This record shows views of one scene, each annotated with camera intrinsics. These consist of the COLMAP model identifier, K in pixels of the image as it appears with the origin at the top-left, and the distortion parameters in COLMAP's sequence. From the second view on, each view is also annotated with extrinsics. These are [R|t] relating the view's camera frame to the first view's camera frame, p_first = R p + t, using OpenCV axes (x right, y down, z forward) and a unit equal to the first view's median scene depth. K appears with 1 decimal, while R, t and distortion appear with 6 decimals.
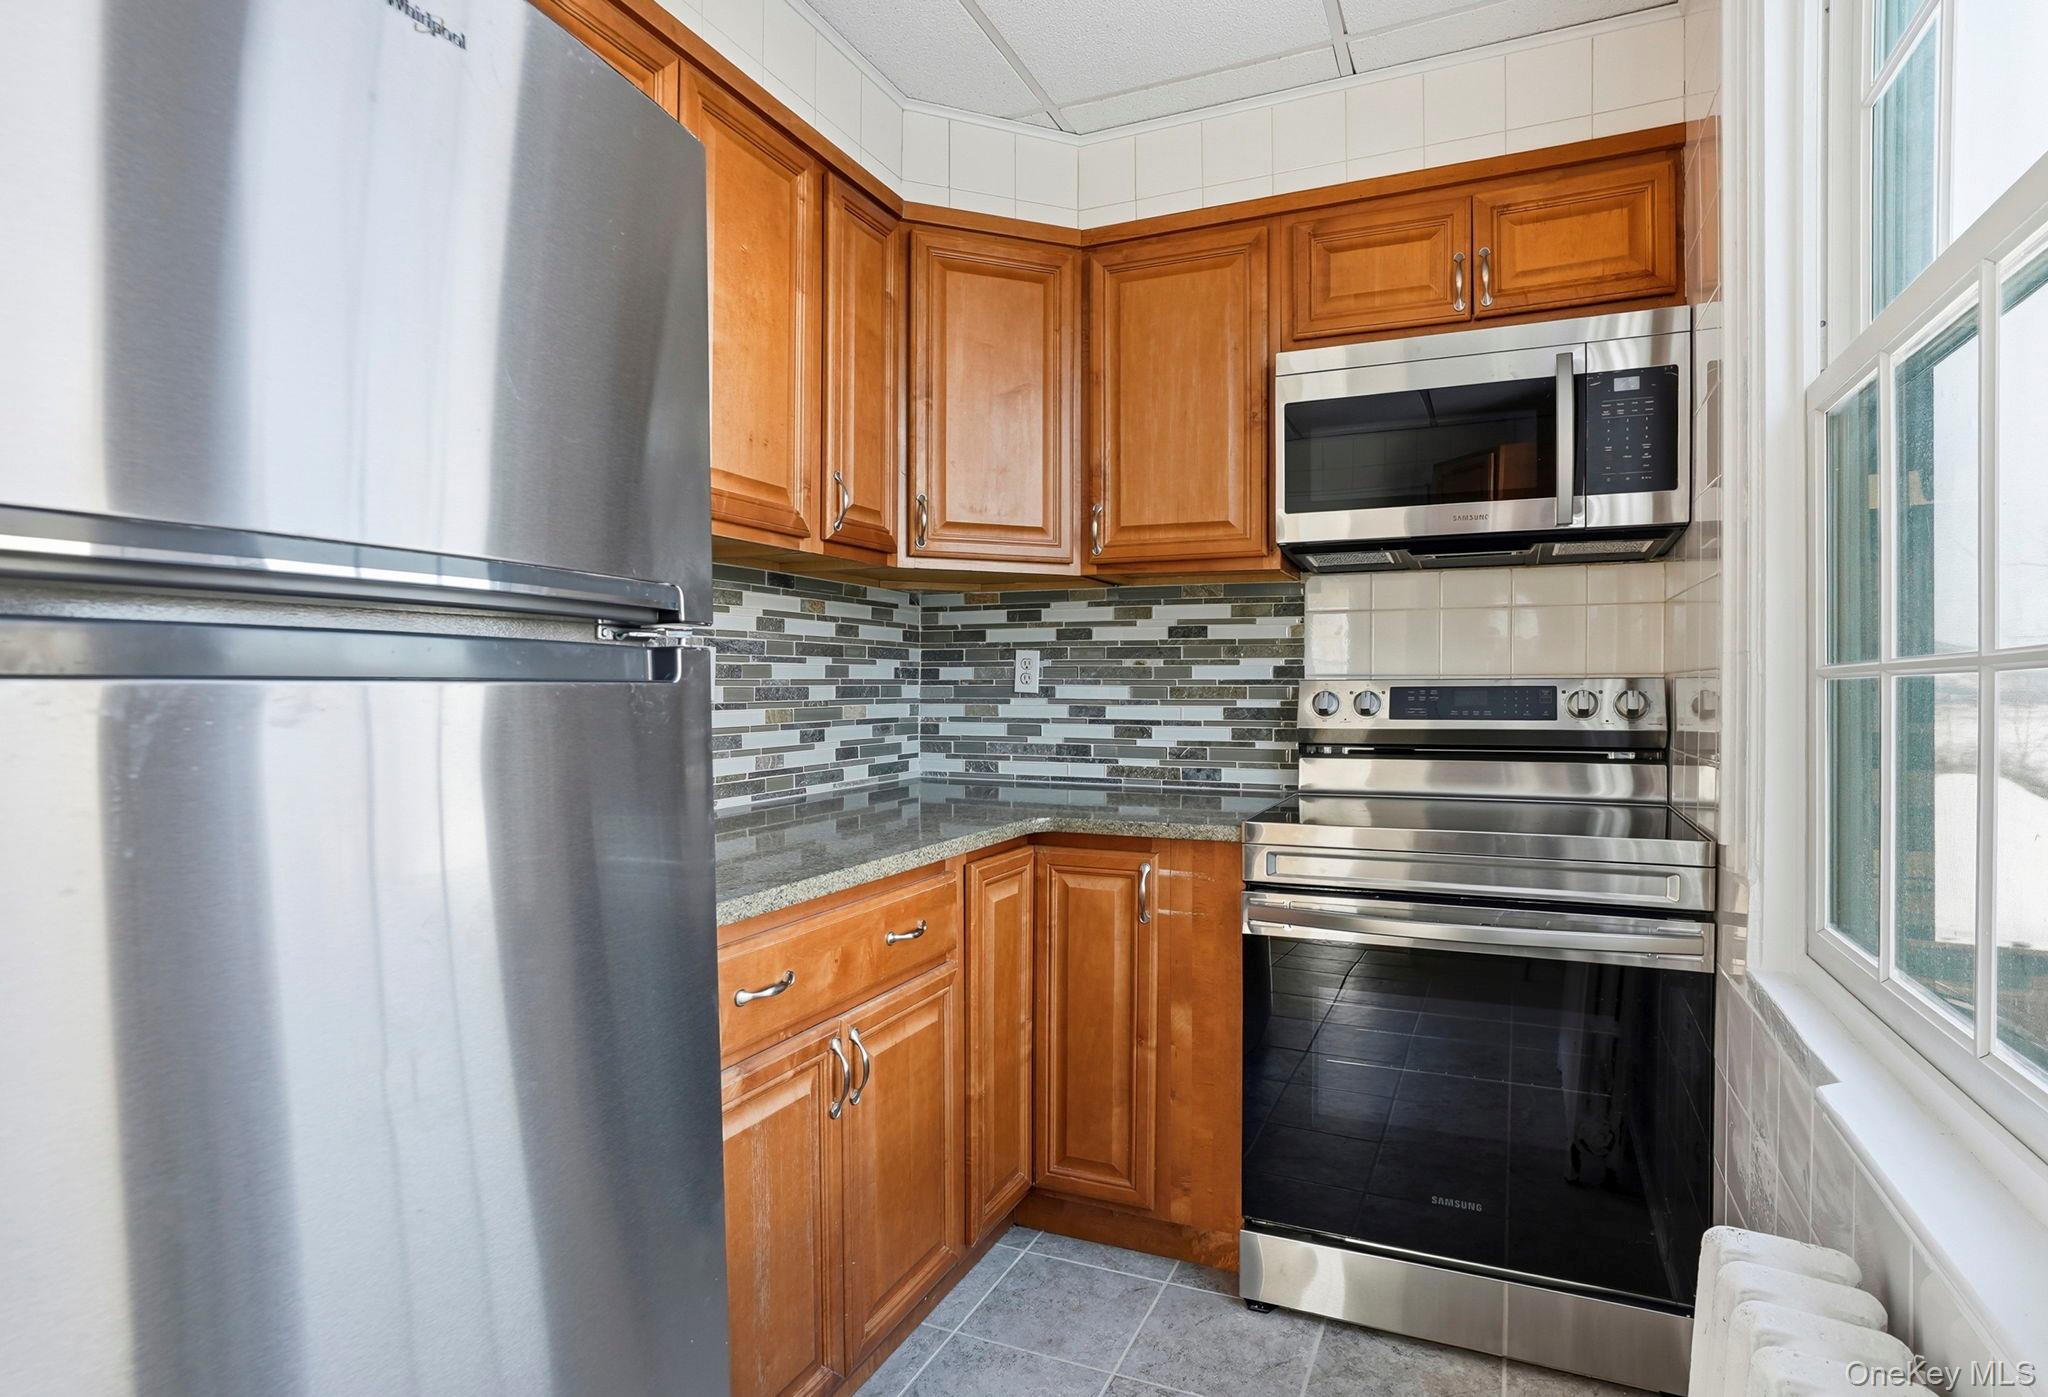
lens RADIAL K [[1087.0, 0, 1024.3], [0, 1087.0, 707.9], [0, 0, 1]] dist [-0.028821, 0.002260]
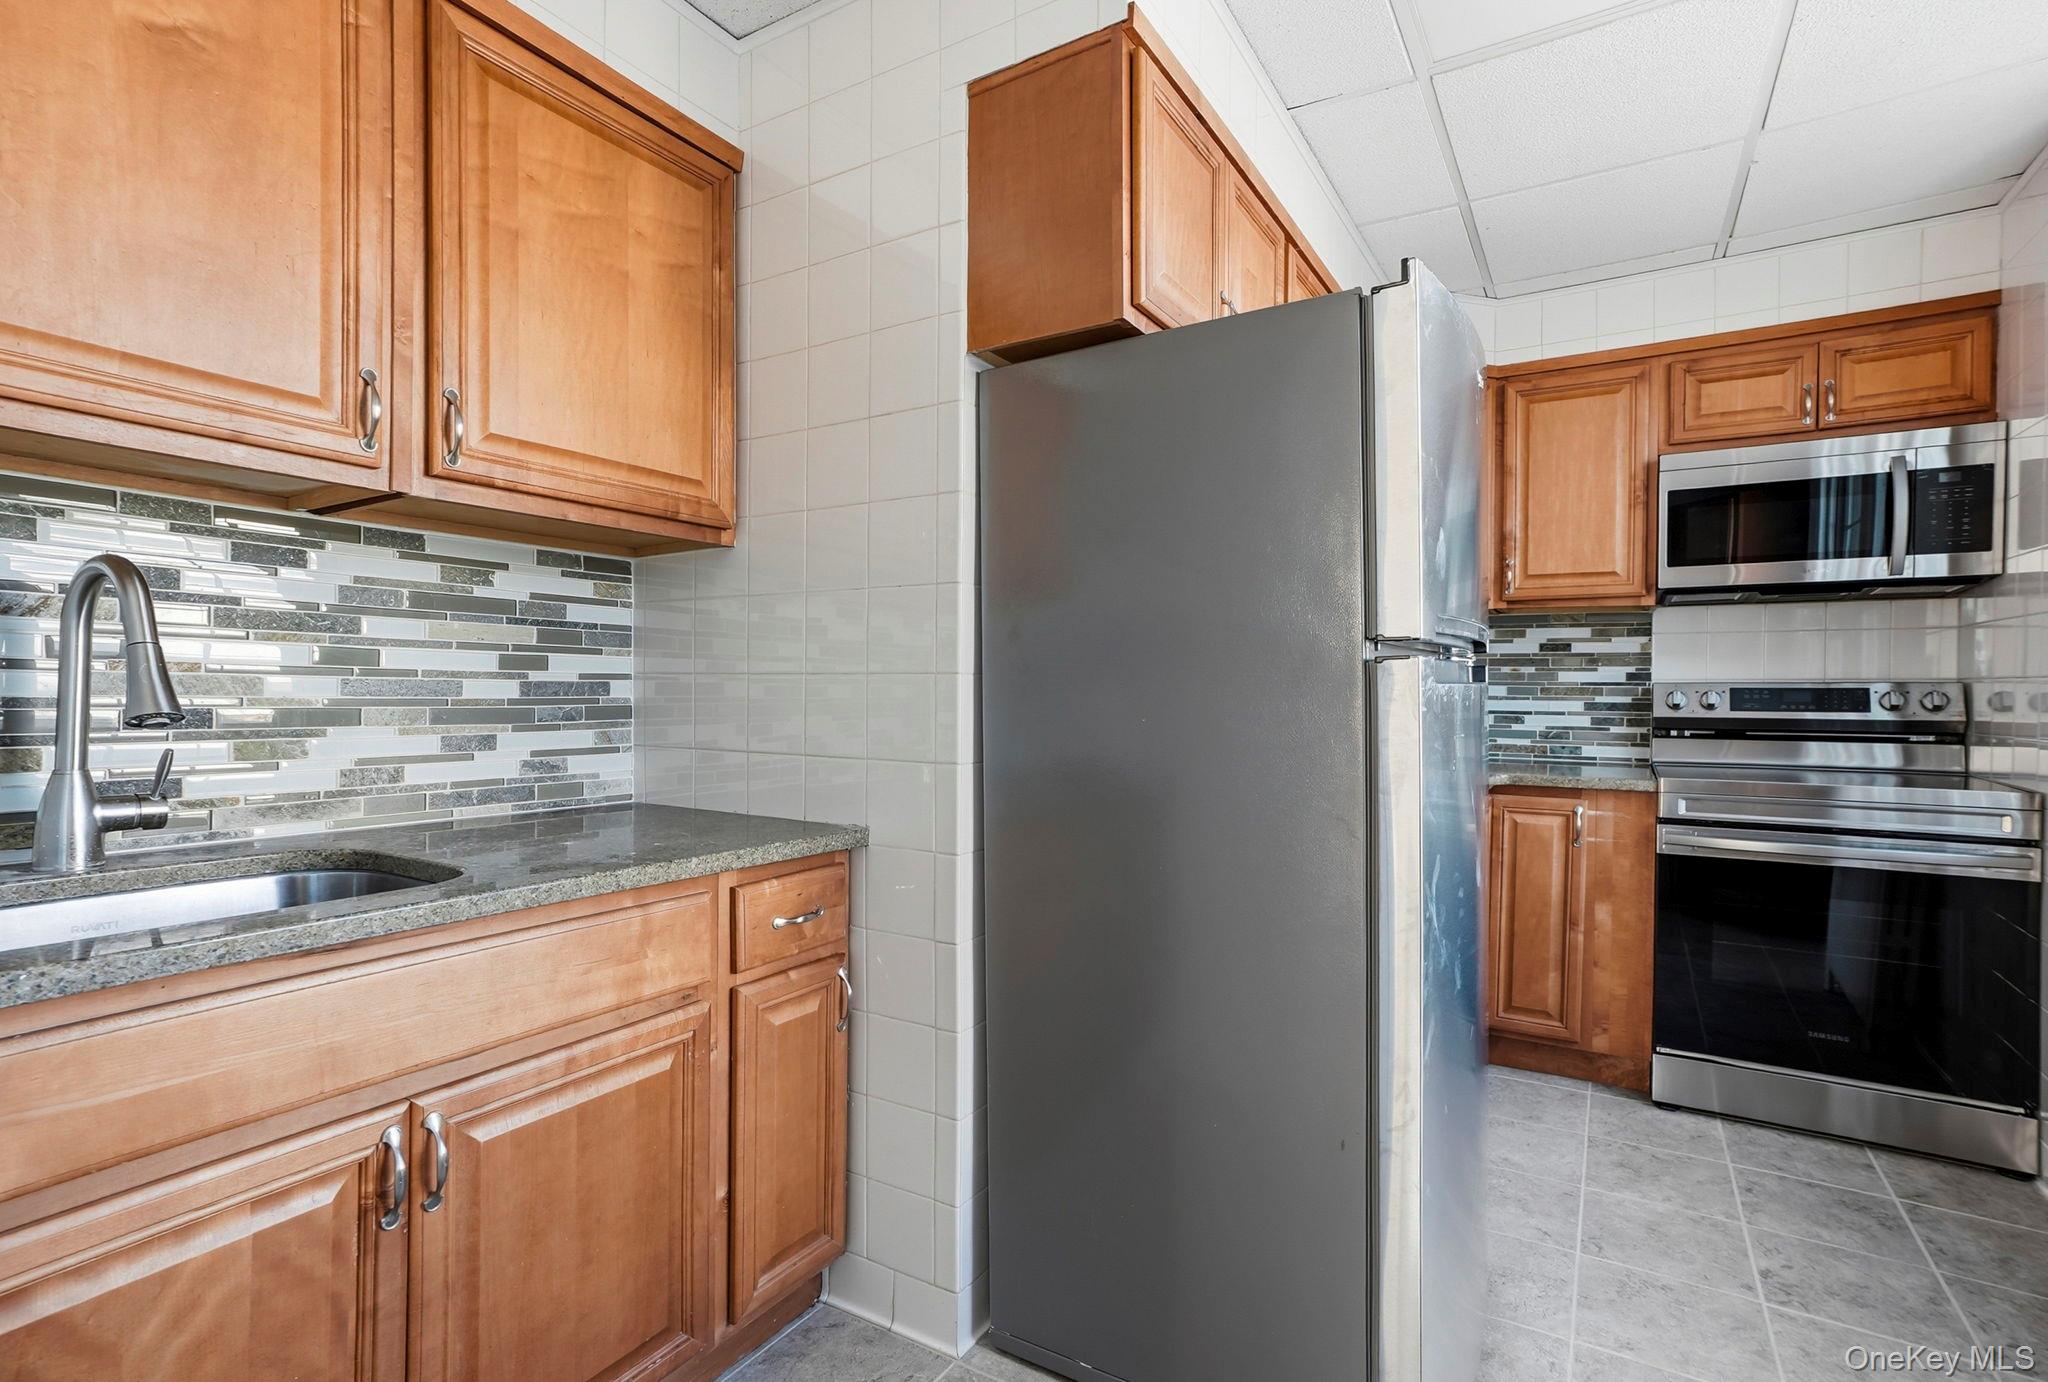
lens RADIAL K [[974.3, 0, 1022.8], [0, 974.3, 704.3], [0, 0, 1]] dist [-0.045836, 0.024906]
pose [[0.991388, 0.007455, -0.130745, -0.434161], [-0.007537, 0.999972, -0.000132, 0.009324], [0.130740, 0.001116, 0.991416, -0.368152]]
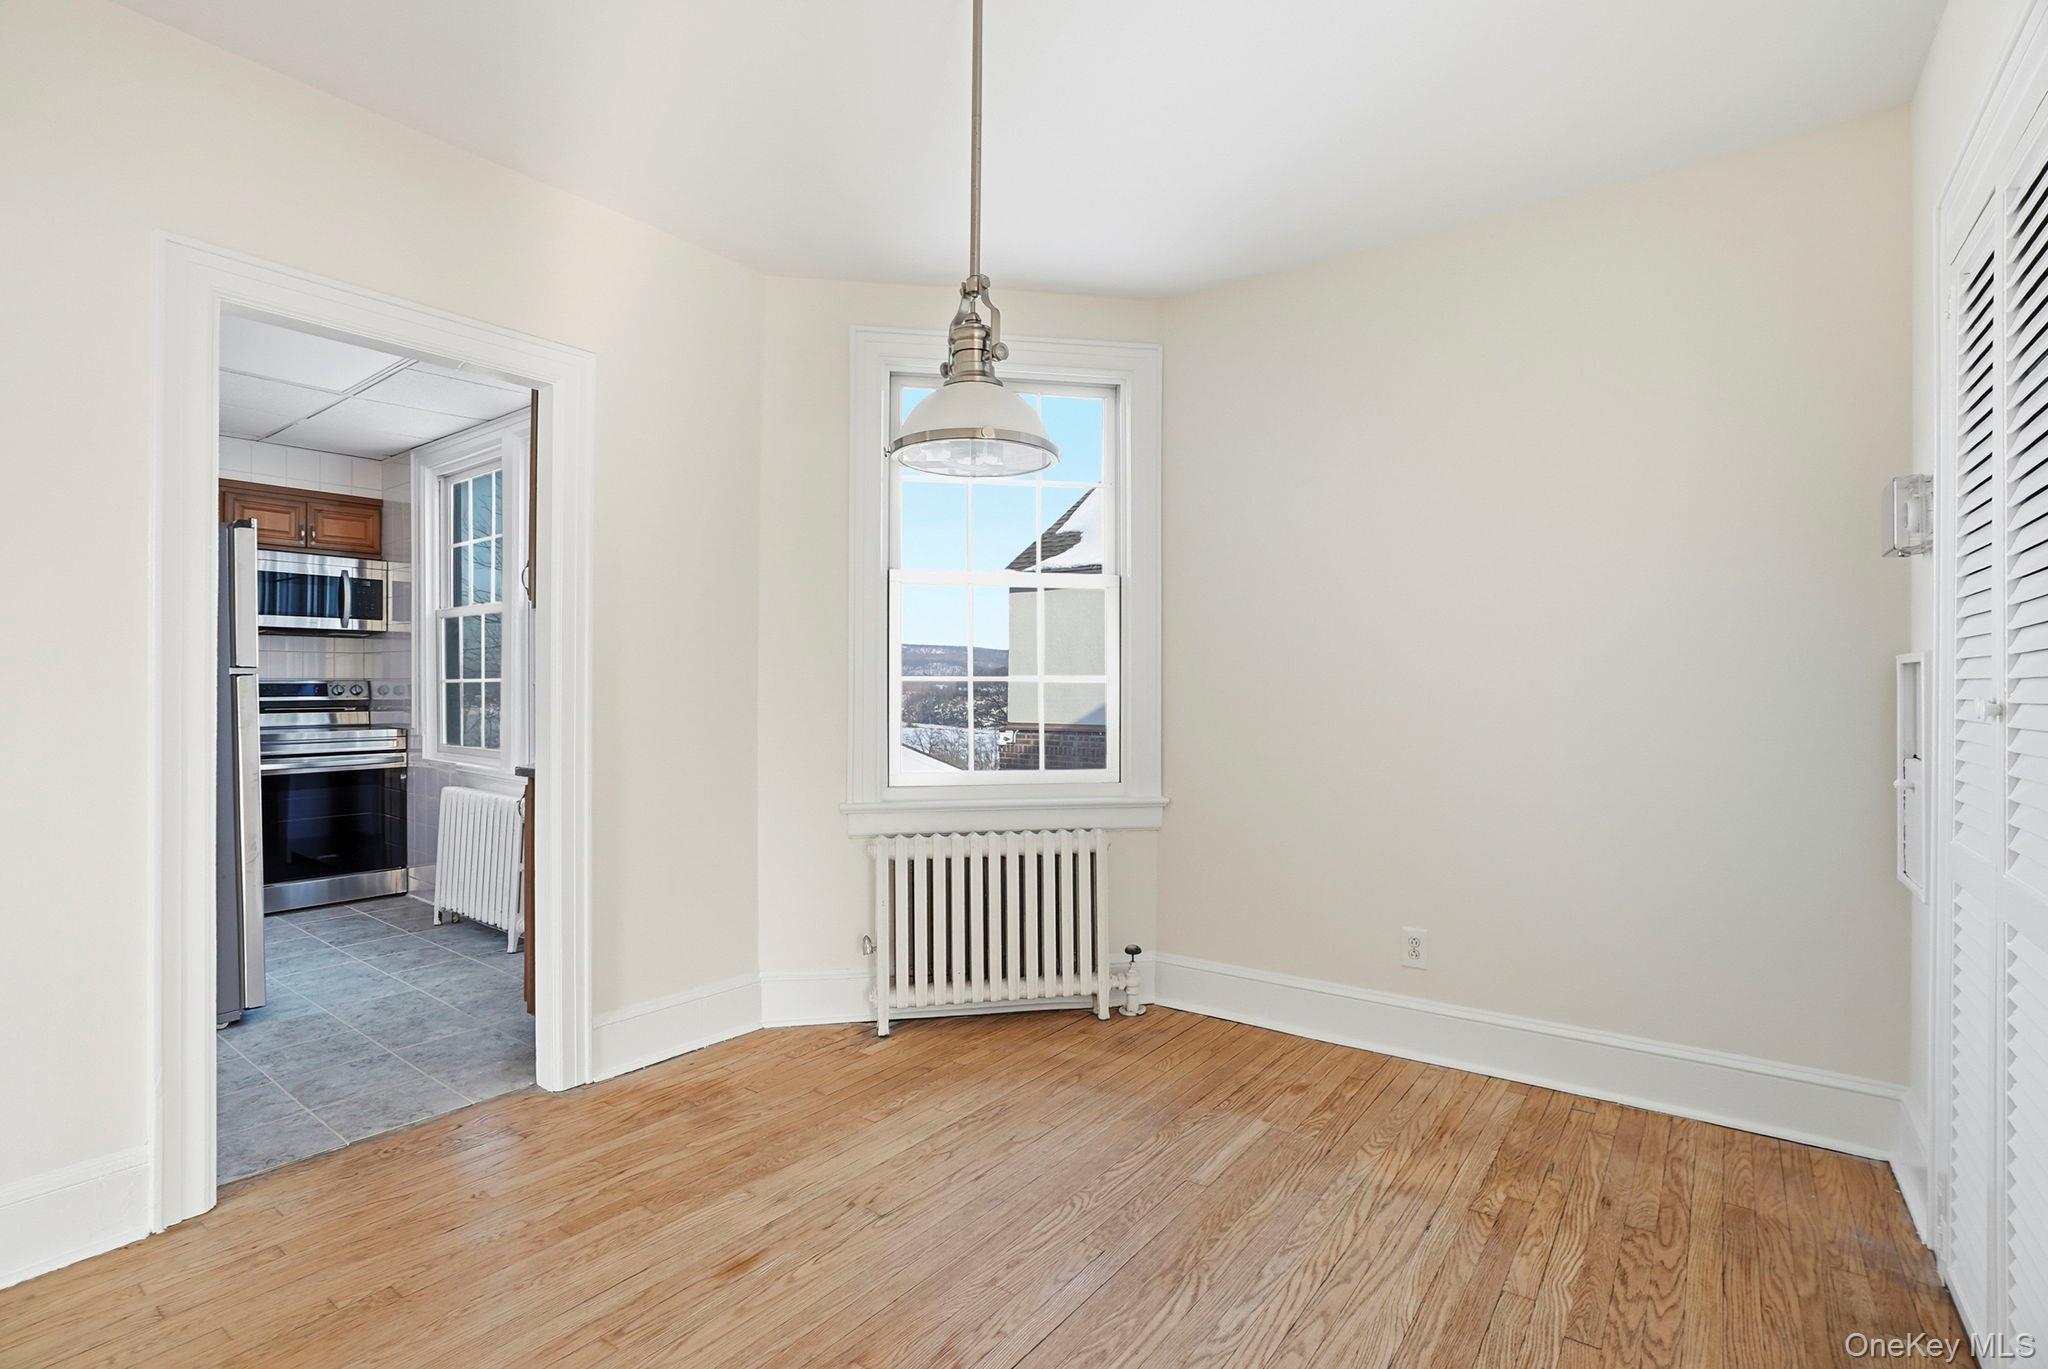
lens RADIAL K [[940.4, 0, 1011.9], [0, 940.4, 684.2], [0, 0, 1]] dist [-0.043332, 0.015912]
pose [[0.226532, 0.001652, 0.974002, -1.361530], [0.015758, 0.999861, -0.005361, 0.020270], [-0.973876, 0.016562, 0.226474, -1.180745]]
